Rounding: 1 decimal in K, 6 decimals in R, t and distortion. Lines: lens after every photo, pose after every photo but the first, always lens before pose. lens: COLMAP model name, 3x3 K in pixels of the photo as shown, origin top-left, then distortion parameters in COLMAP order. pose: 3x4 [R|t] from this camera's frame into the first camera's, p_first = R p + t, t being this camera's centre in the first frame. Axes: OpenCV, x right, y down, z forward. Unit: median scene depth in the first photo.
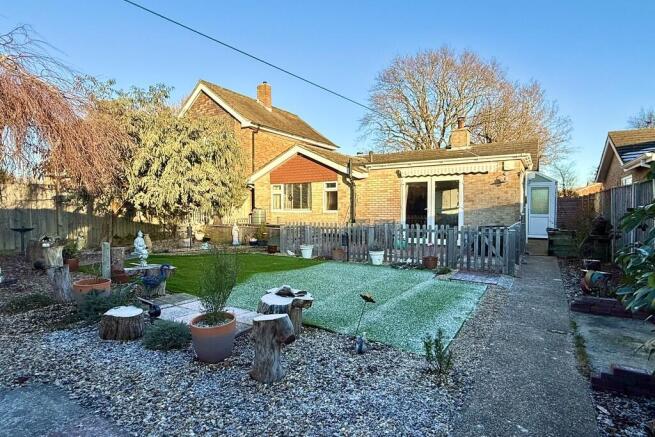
lens RADIAL K [[342.2, 0, 327.5], [0, 342.2, 218.5], [0, 0, 1]] dist [0.000097, -0.000506]
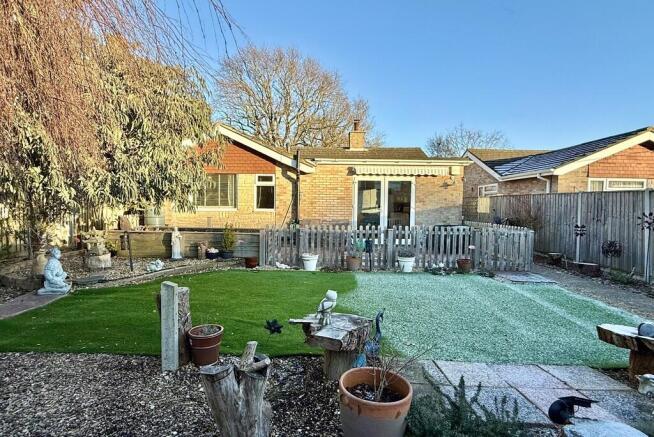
lens RADIAL K [[341.6, 0, 327.0], [0, 341.6, 218.5], [0, 0, 1]] dist [0.000097, -0.000506]
pose [[0.848490, -0.005914, 0.529178, -0.327808], [0.000422, 0.999945, 0.010497, -0.009532], [-0.529211, -0.008683, 0.848446, 0.228258]]
